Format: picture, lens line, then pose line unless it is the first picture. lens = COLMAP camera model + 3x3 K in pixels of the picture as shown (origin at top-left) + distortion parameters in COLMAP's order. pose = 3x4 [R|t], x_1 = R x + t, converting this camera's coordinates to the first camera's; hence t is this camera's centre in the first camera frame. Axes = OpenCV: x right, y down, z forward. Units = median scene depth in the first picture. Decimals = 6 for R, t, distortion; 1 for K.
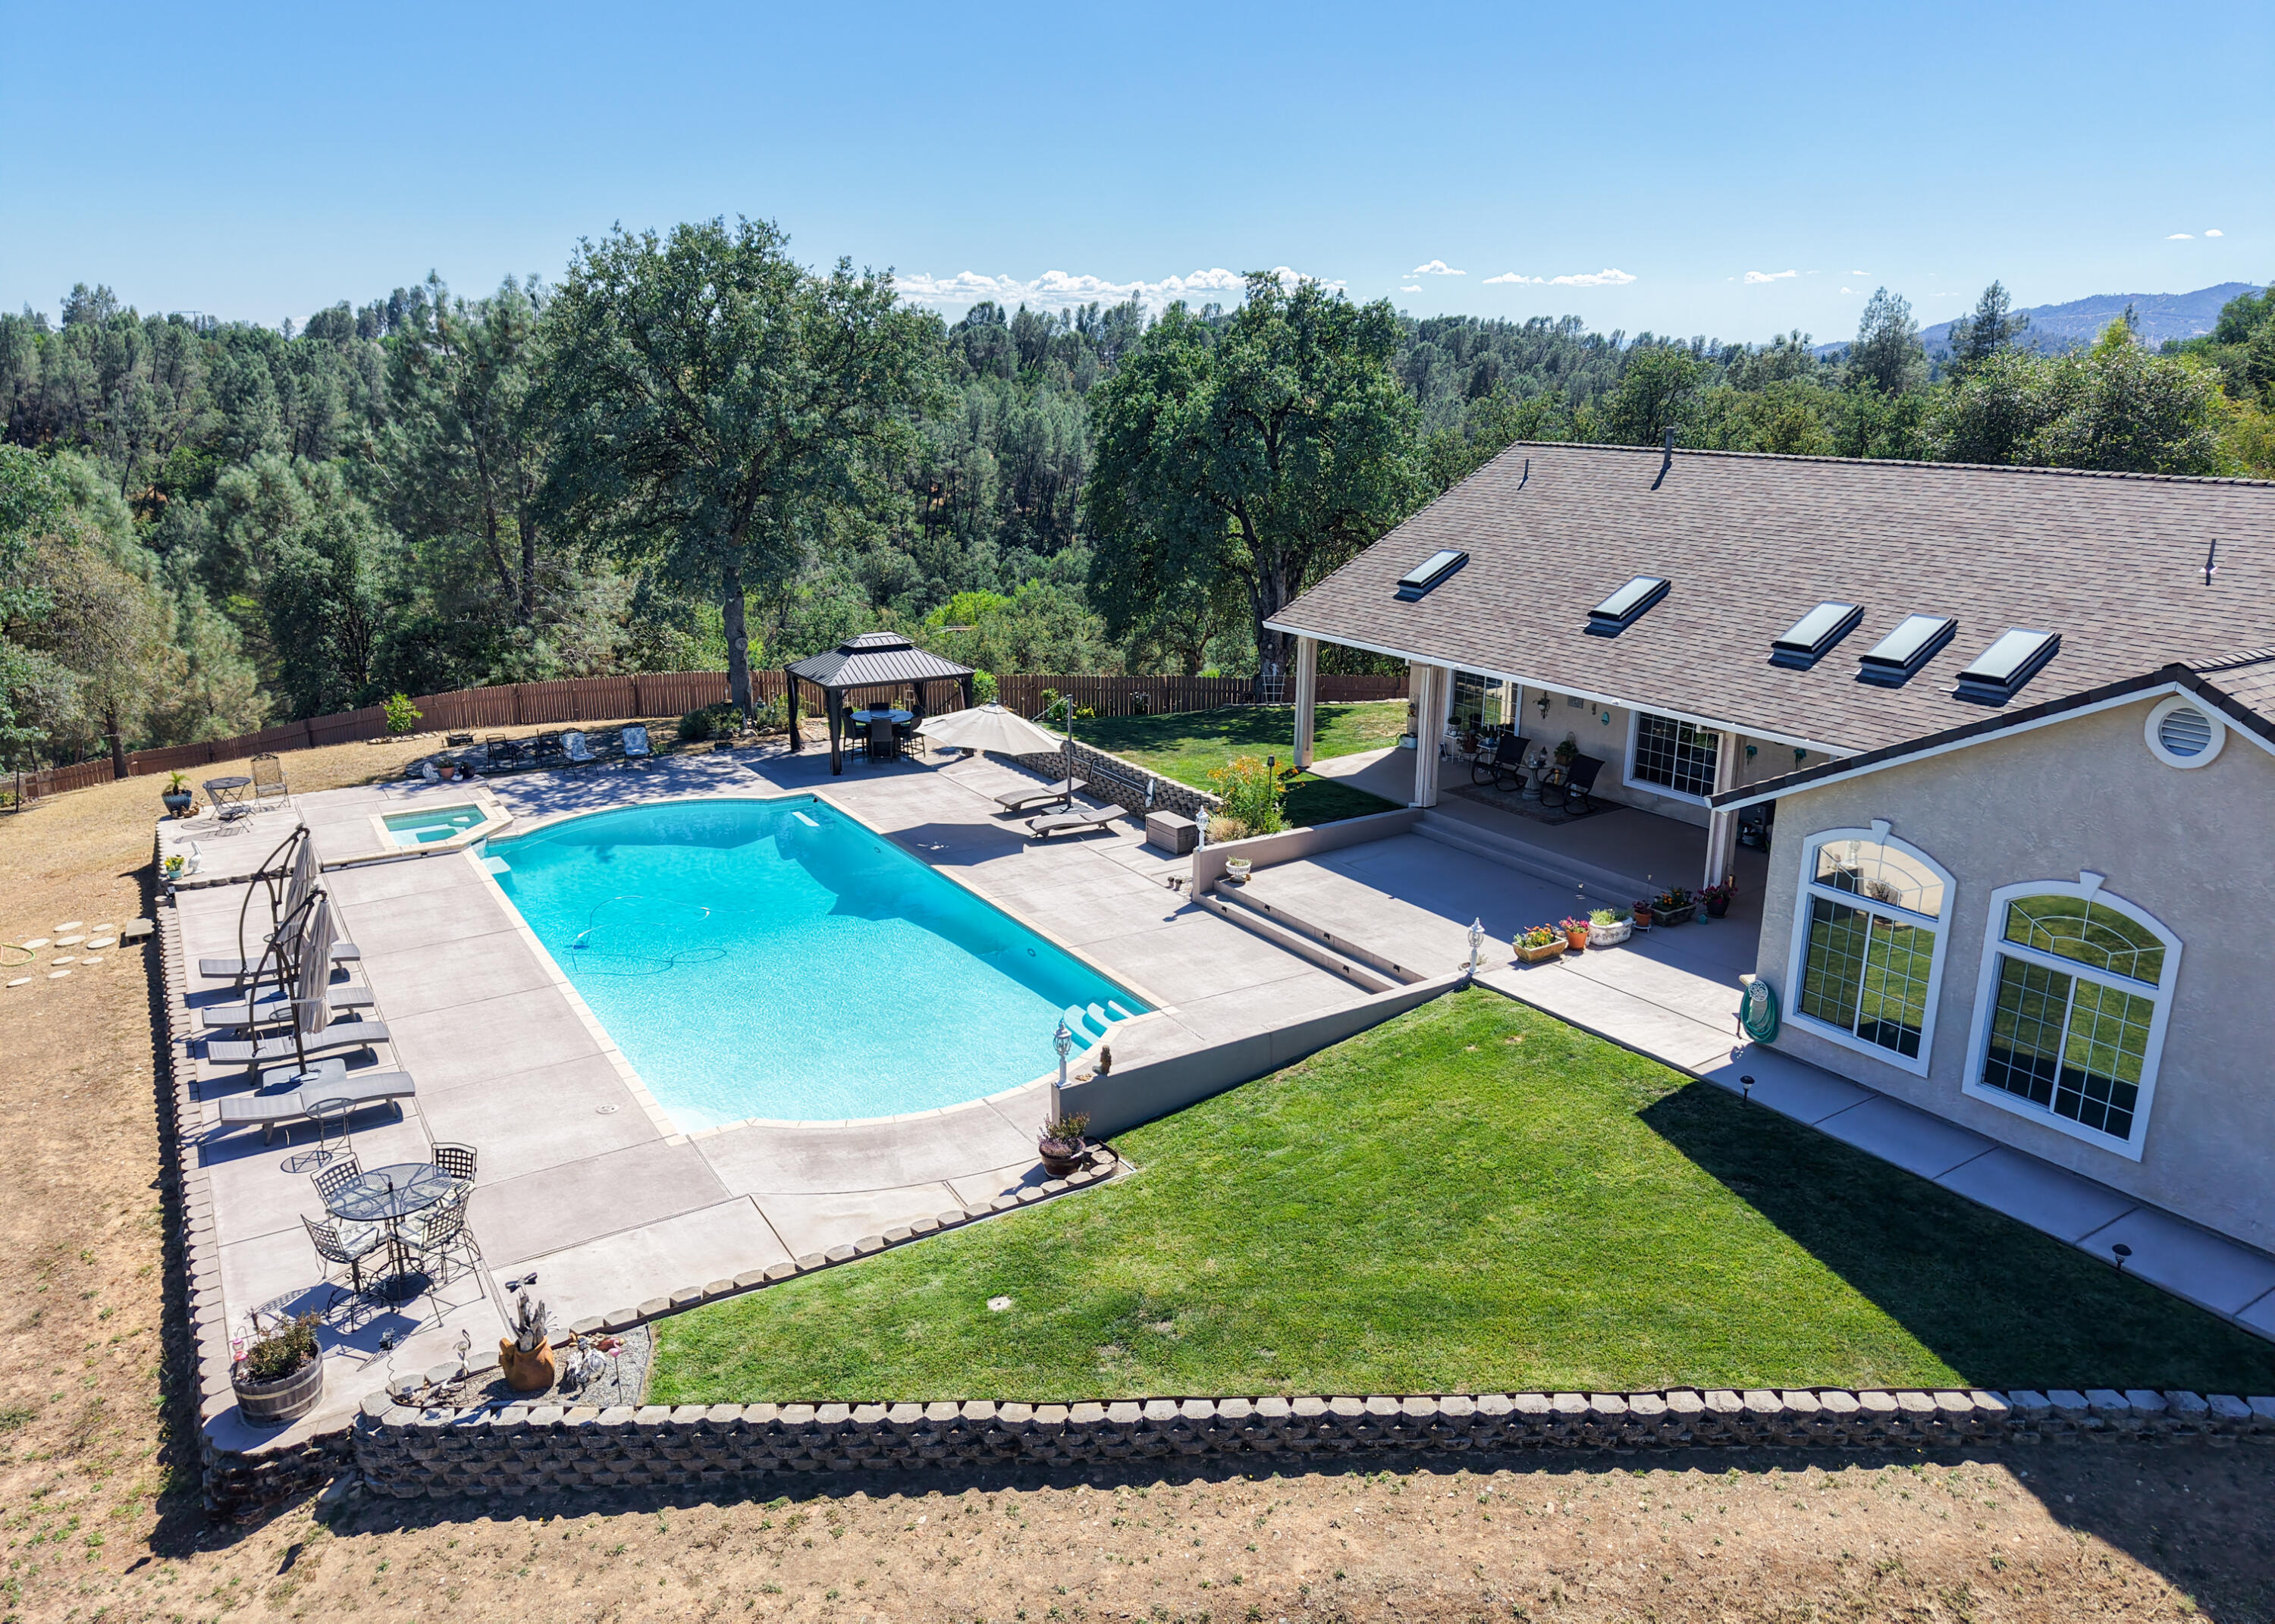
lens RADIAL K [[1531.3, 0, 1139.9], [0, 1531.3, 749.9], [0, 0, 1]] dist [0.015915, -0.016921]
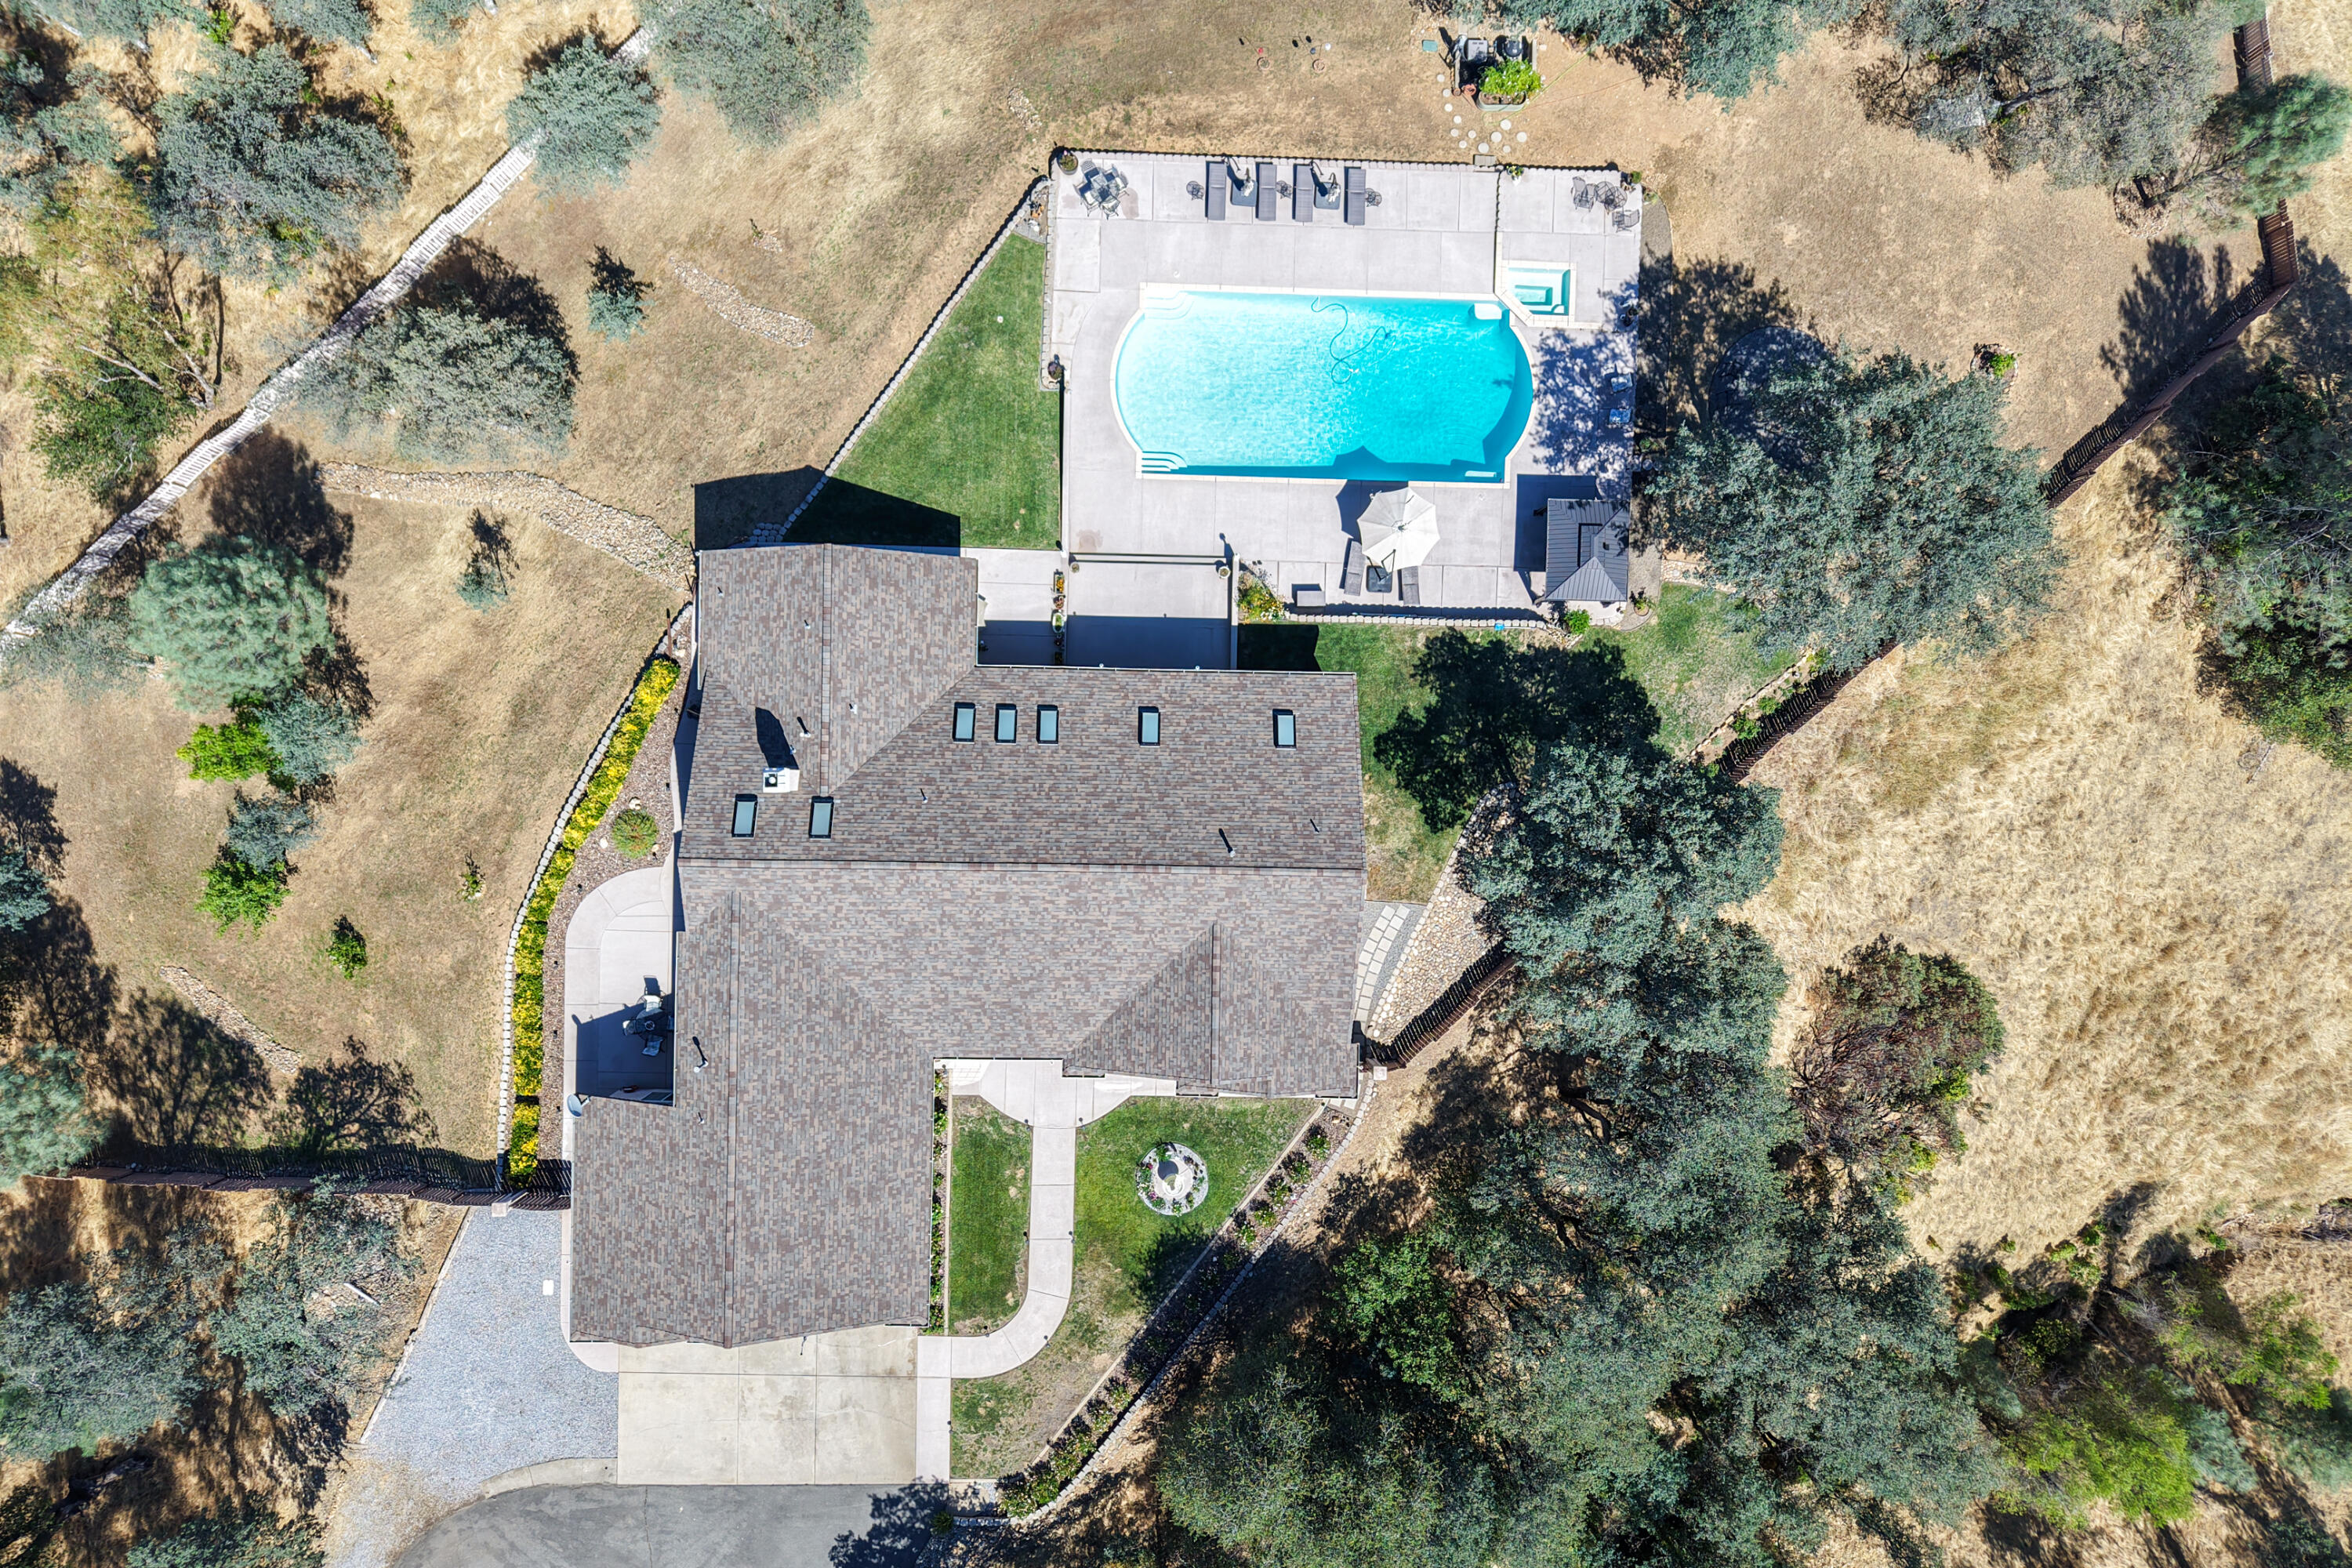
lens RADIAL K [[1563.9, 0, 1174.4], [0, 1563.9, 793.3], [0, 0, 1]] dist [0.029898, -0.037645]
pose [[-0.560724, 0.827805, -0.018072, 0.427001], [-0.241910, -0.142909, 0.959717, -2.204954], [0.791876, 0.542508, 0.280387, 0.512132]]
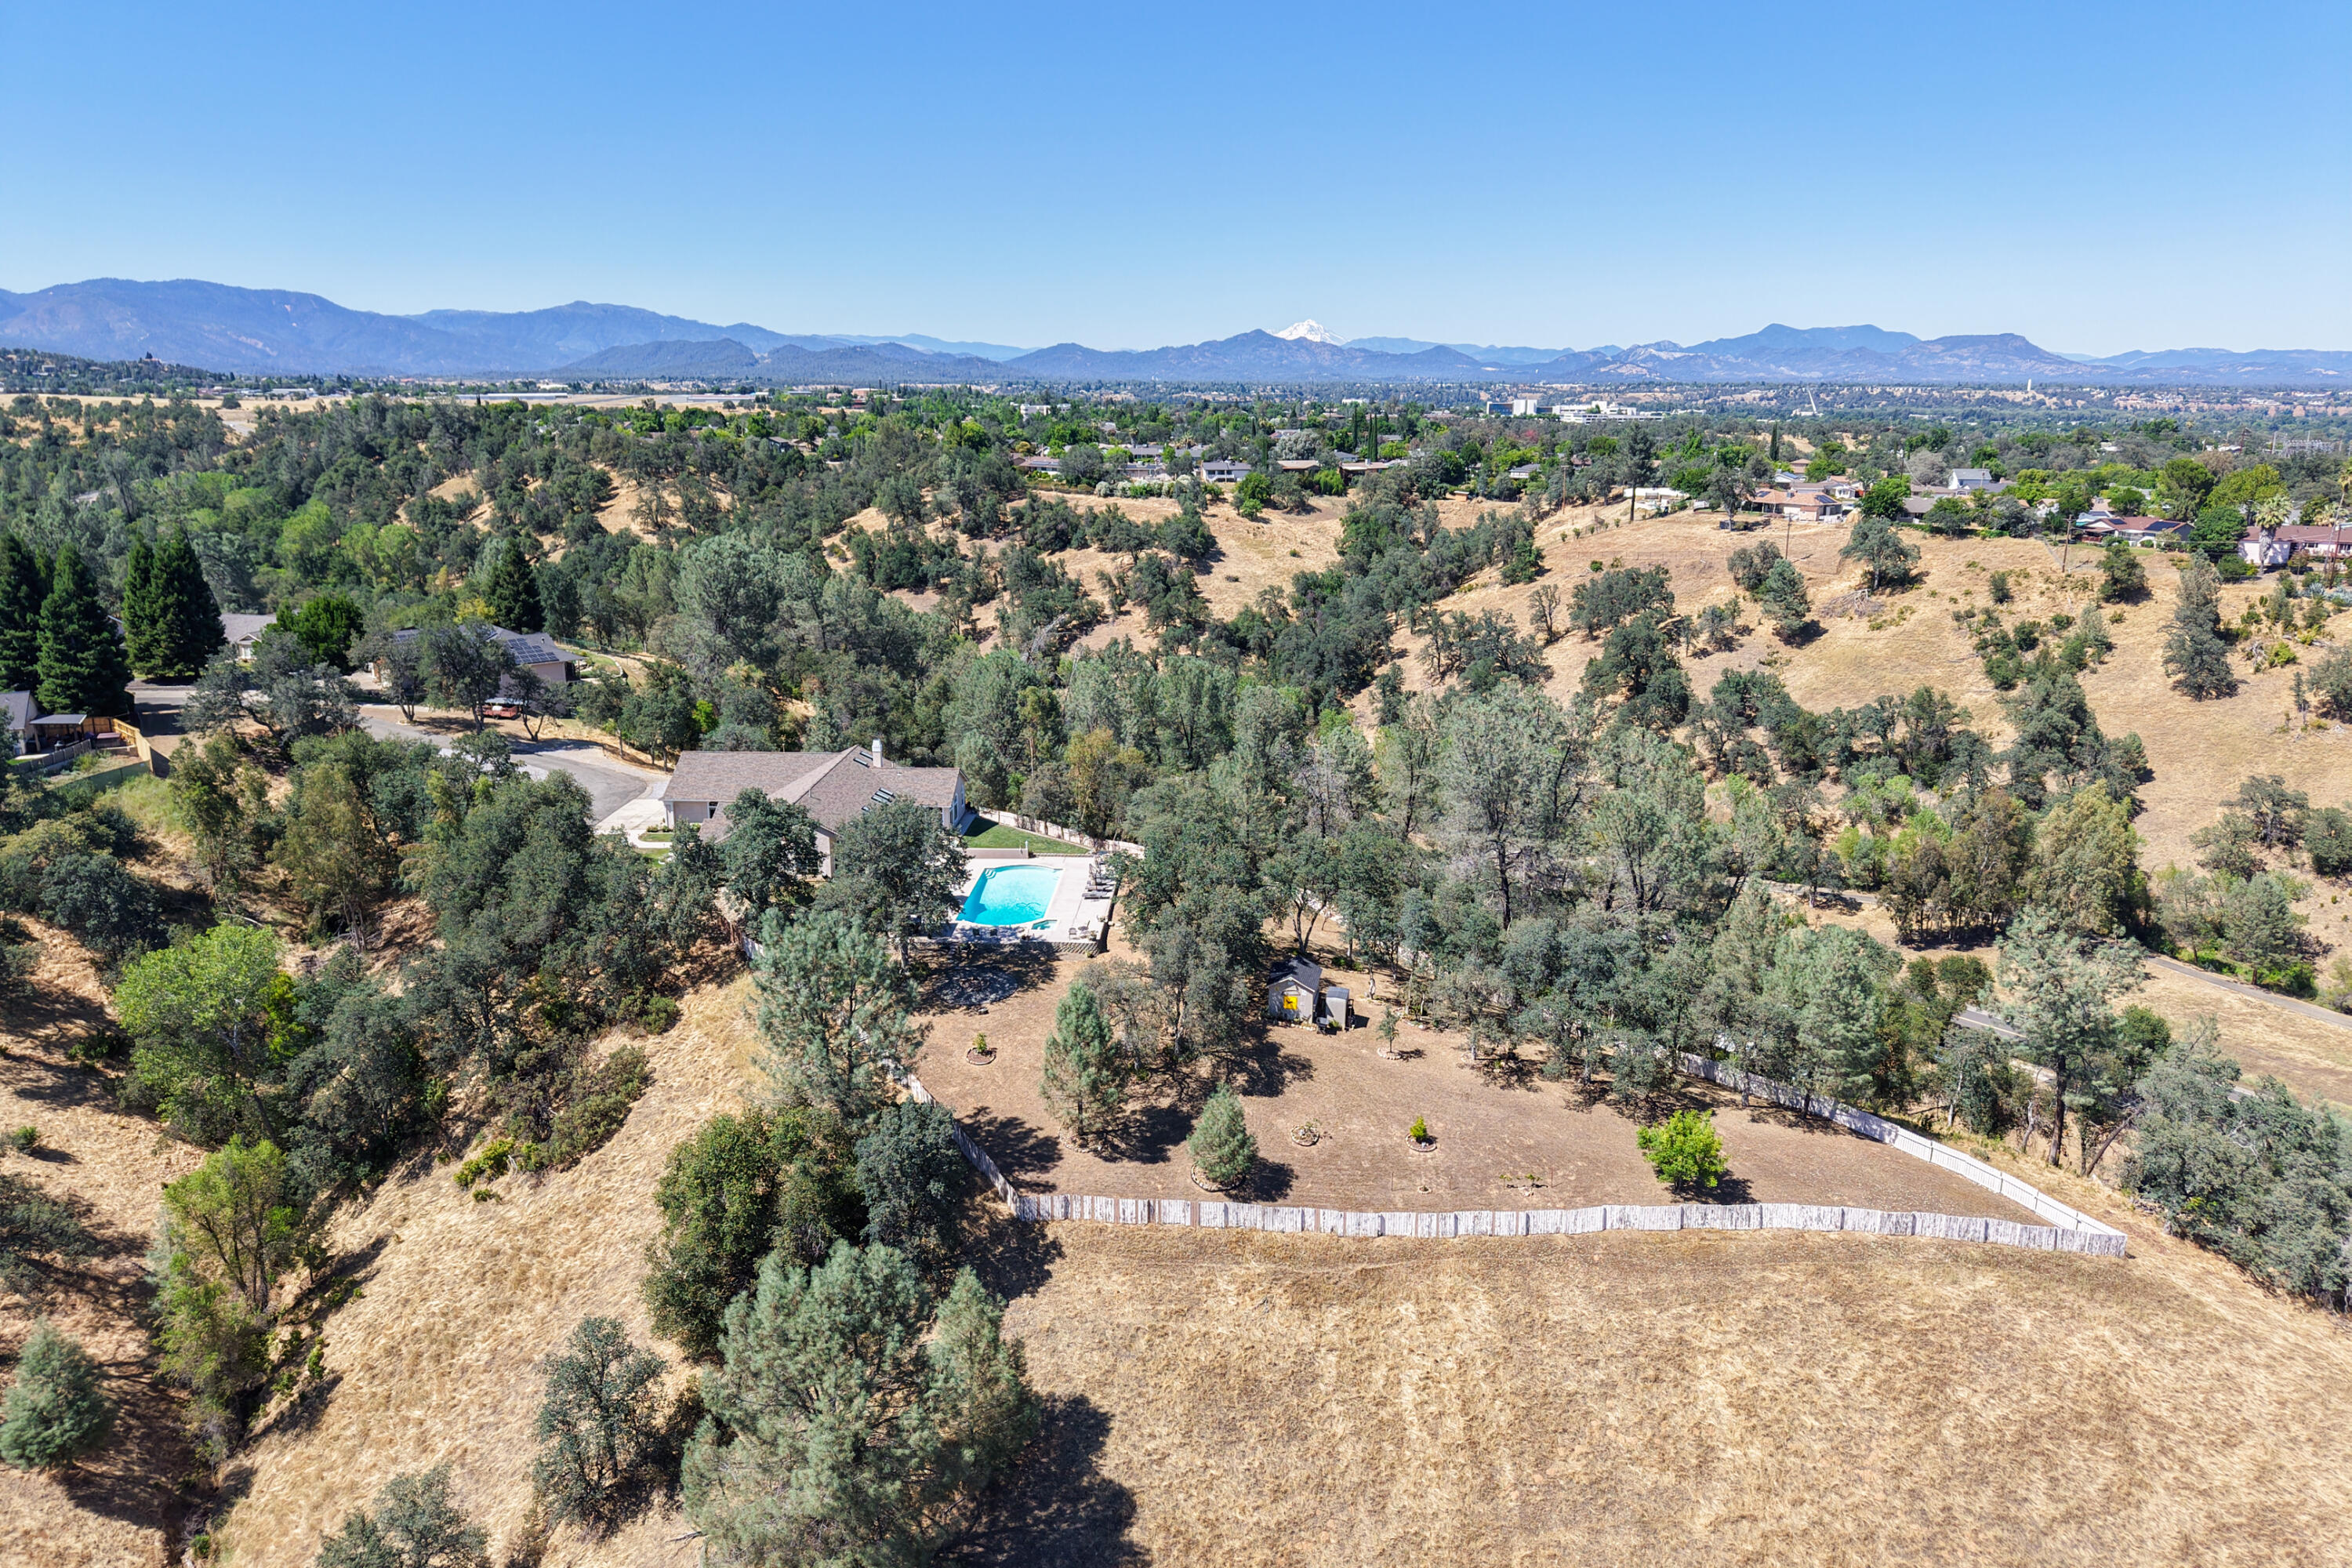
lens RADIAL K [[1563.9, 0, 1164.9], [0, 1563.9, 768.5], [0, 0, 1]] dist [0.029898, -0.037645]
pose [[-0.809319, -0.148032, 0.568410, -3.561291], [0.134413, 0.895366, 0.424562, -2.395673], [-0.571784, 0.420007, -0.704739, 4.219371]]
